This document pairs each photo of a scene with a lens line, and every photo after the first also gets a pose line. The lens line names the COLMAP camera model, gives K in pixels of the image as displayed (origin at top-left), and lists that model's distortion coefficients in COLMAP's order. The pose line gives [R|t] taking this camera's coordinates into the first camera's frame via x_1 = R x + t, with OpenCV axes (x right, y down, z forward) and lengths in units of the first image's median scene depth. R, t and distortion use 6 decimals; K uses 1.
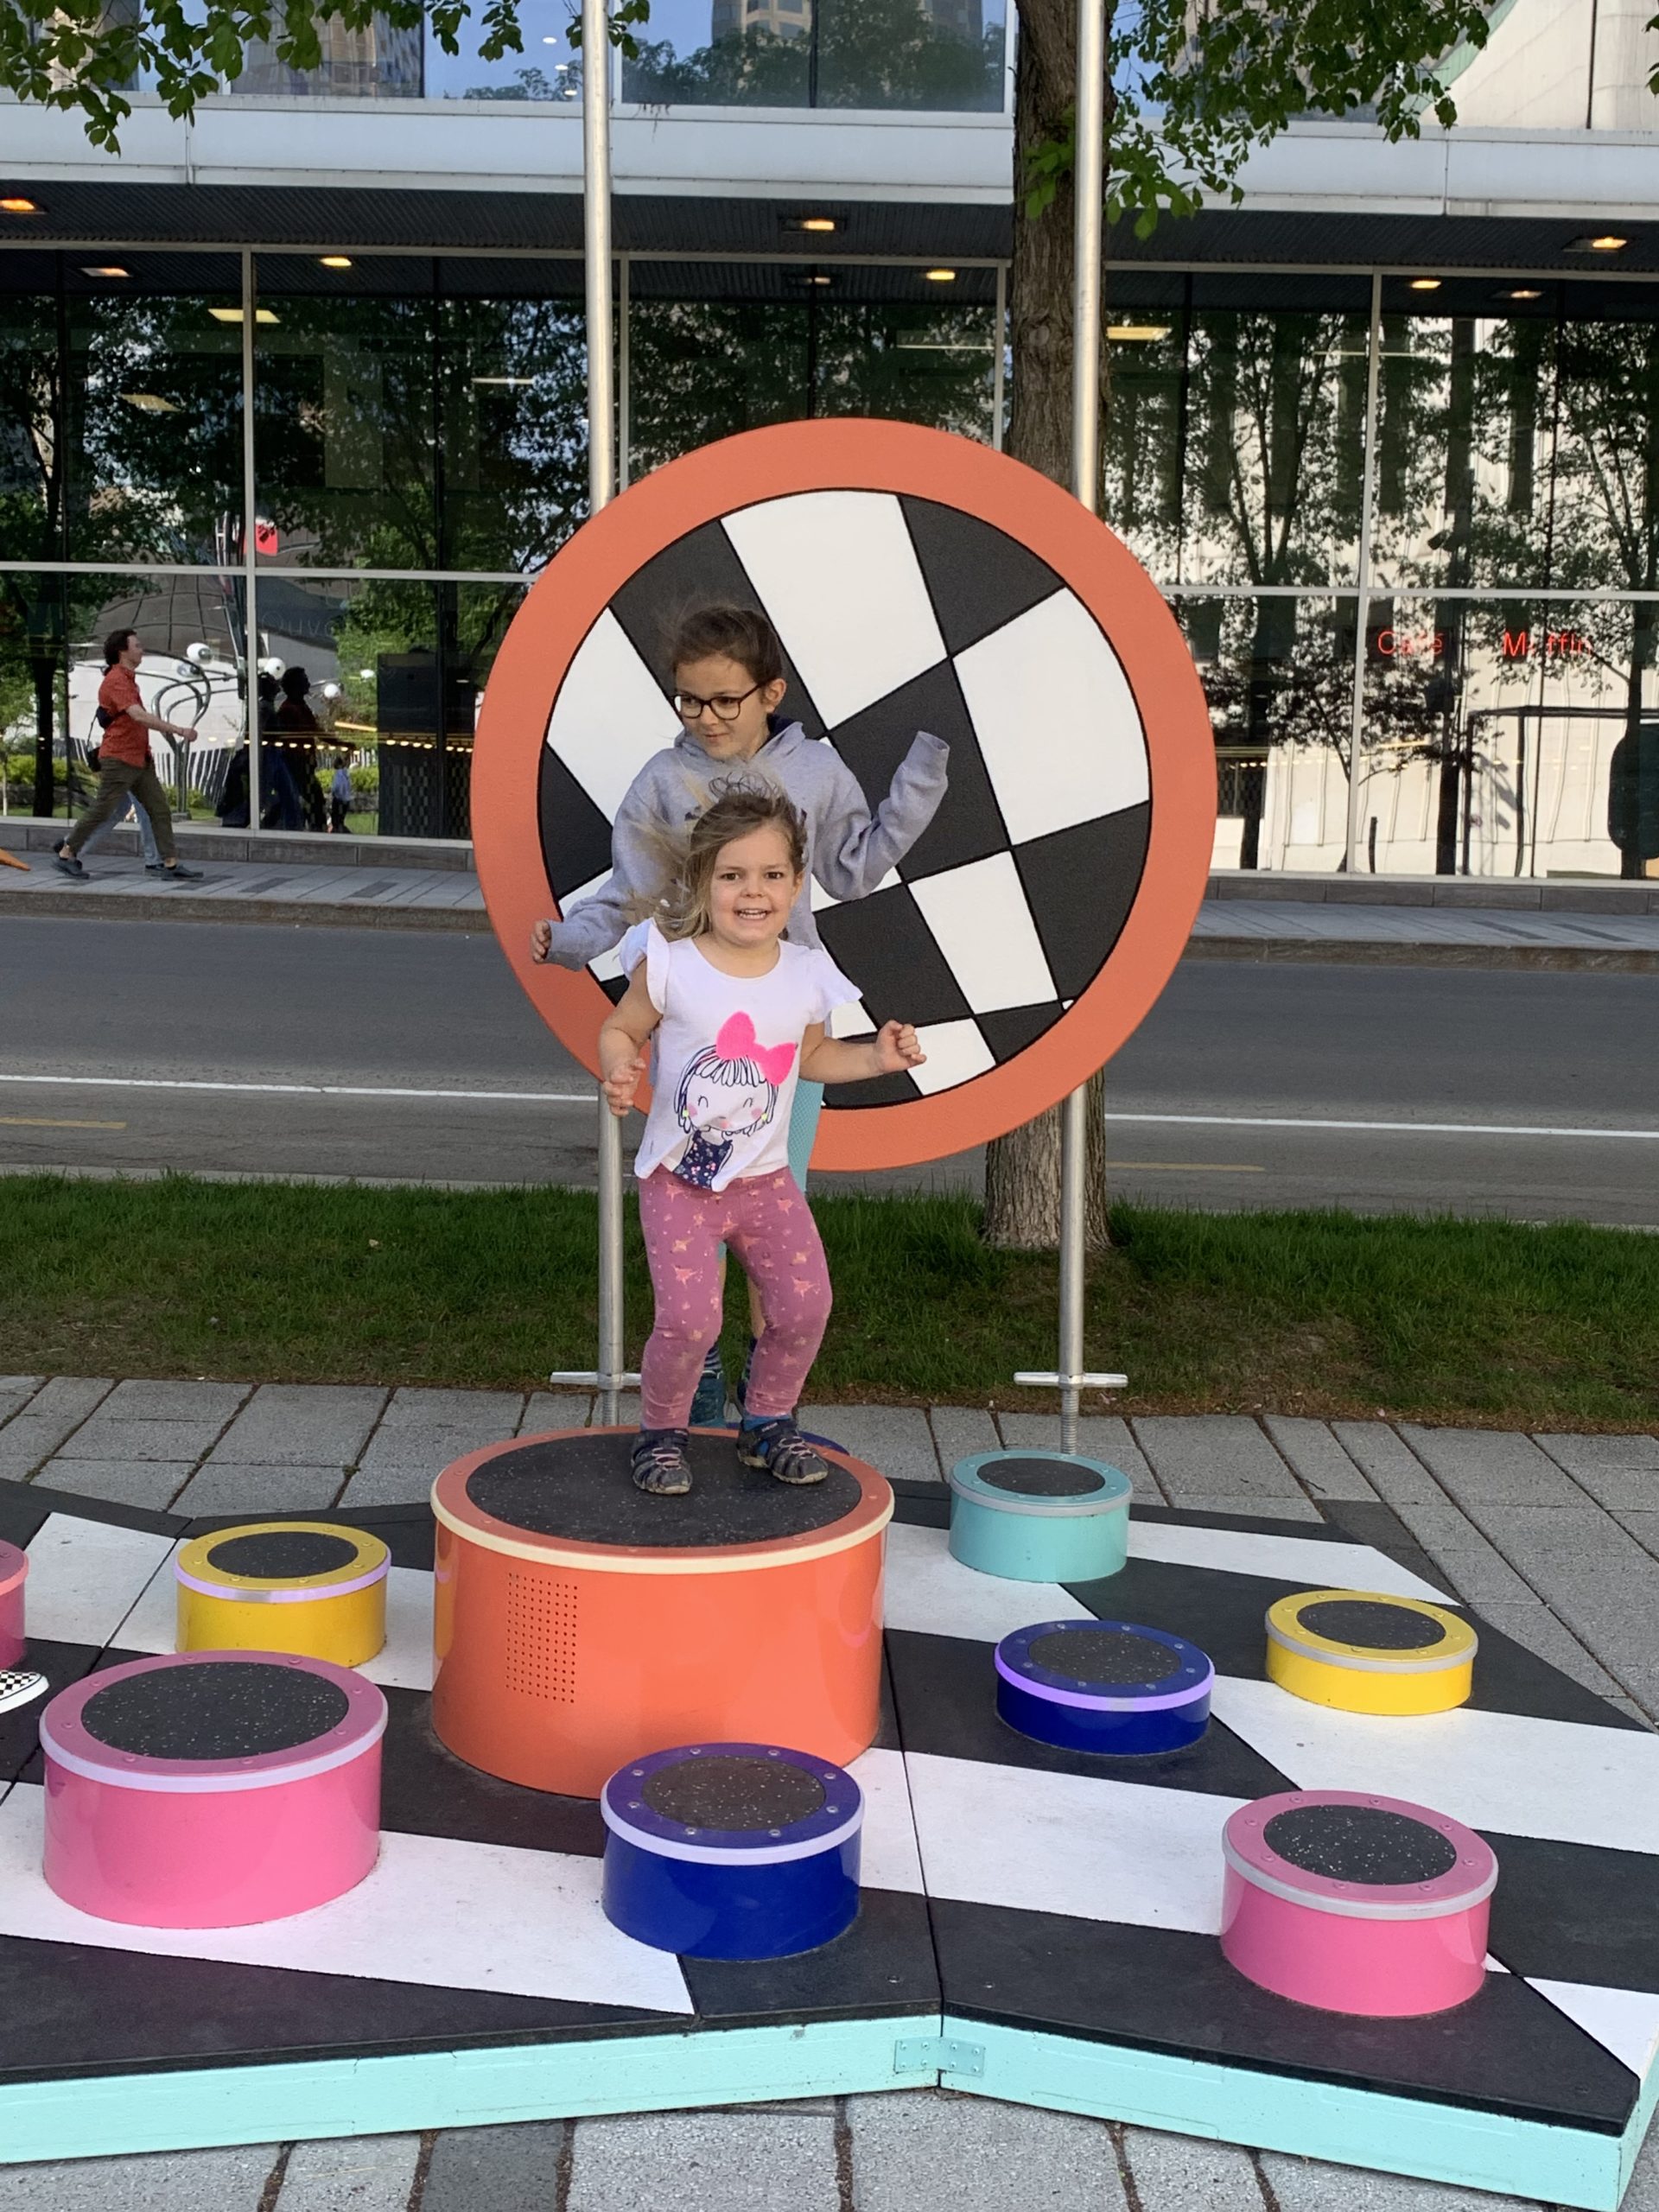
lens RADIAL K [[2573.8, 0, 835.7], [0, 2573.8, 1078.8], [0, 0, 1]] dist [0.045531, 0.000000]
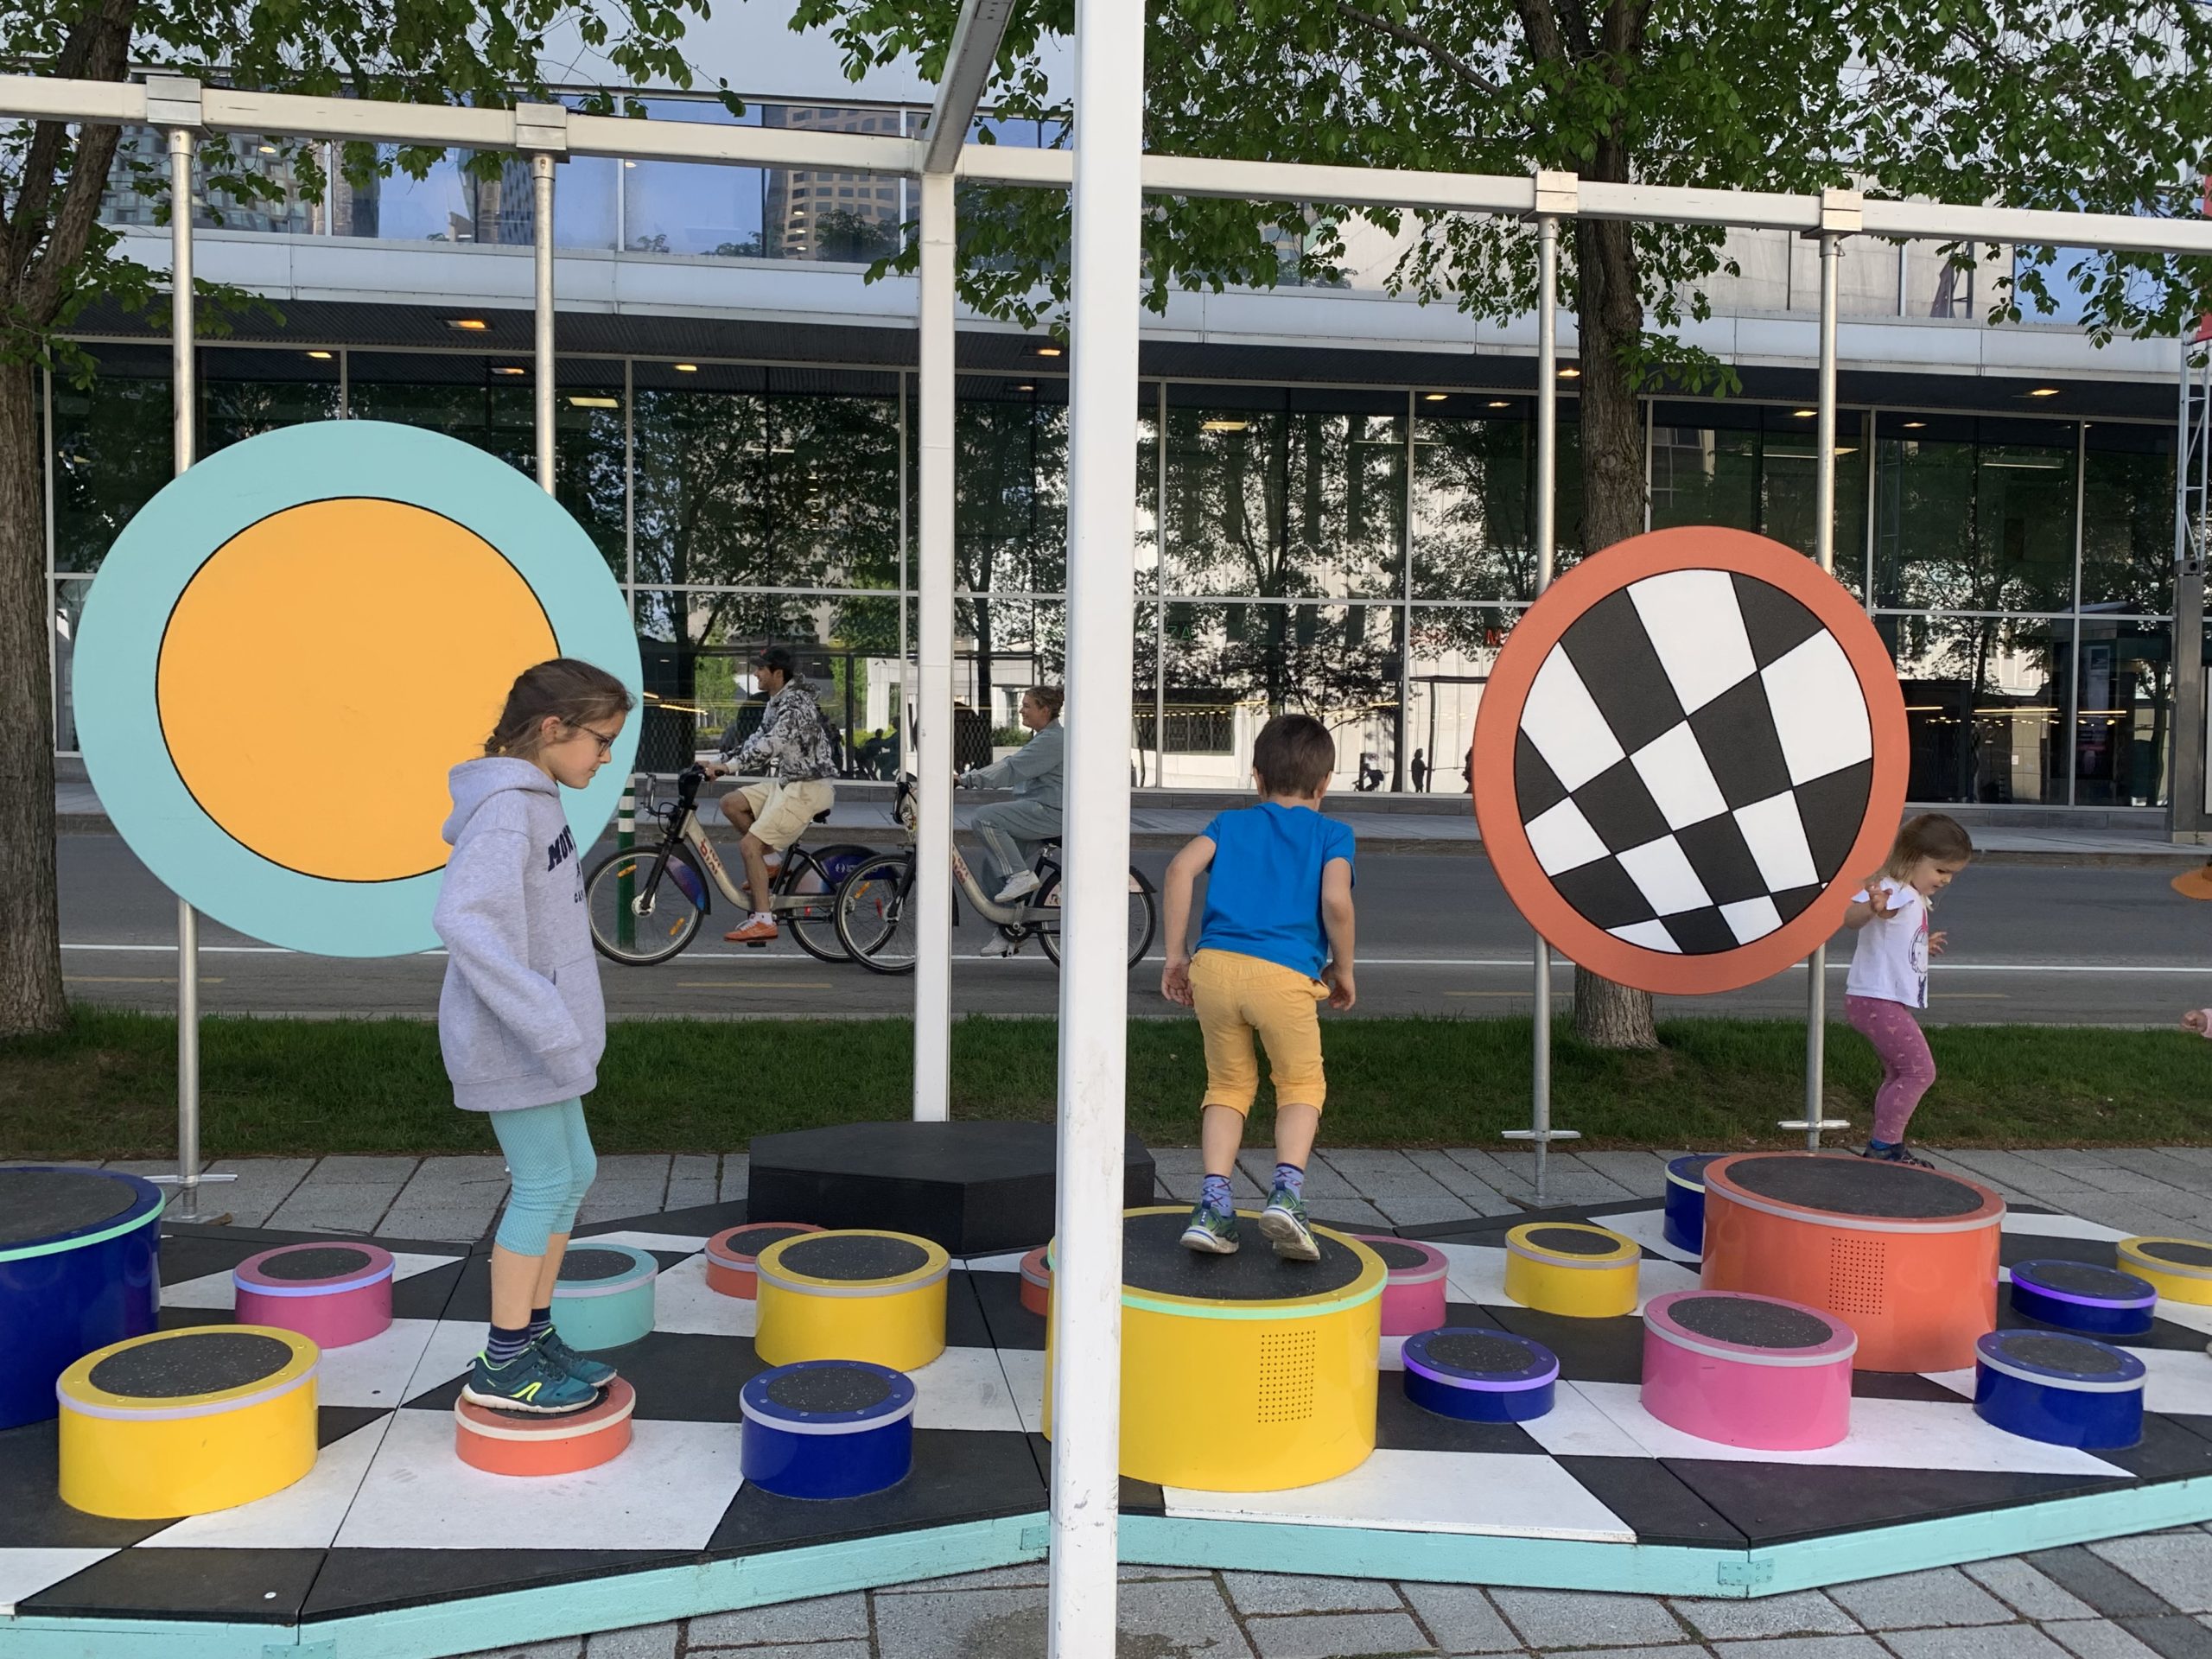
lens RADIAL K [[1888.8, 0, 1122.4], [0, 1888.8, 798.8], [0, 0, 1]] dist [0.021837, -0.030160]
pose [[0.988760, -0.014050, 0.148850, -0.528457], [0.025487, 0.996842, -0.075203, -0.005388], [-0.147324, 0.078152, 0.985996, -0.102179]]
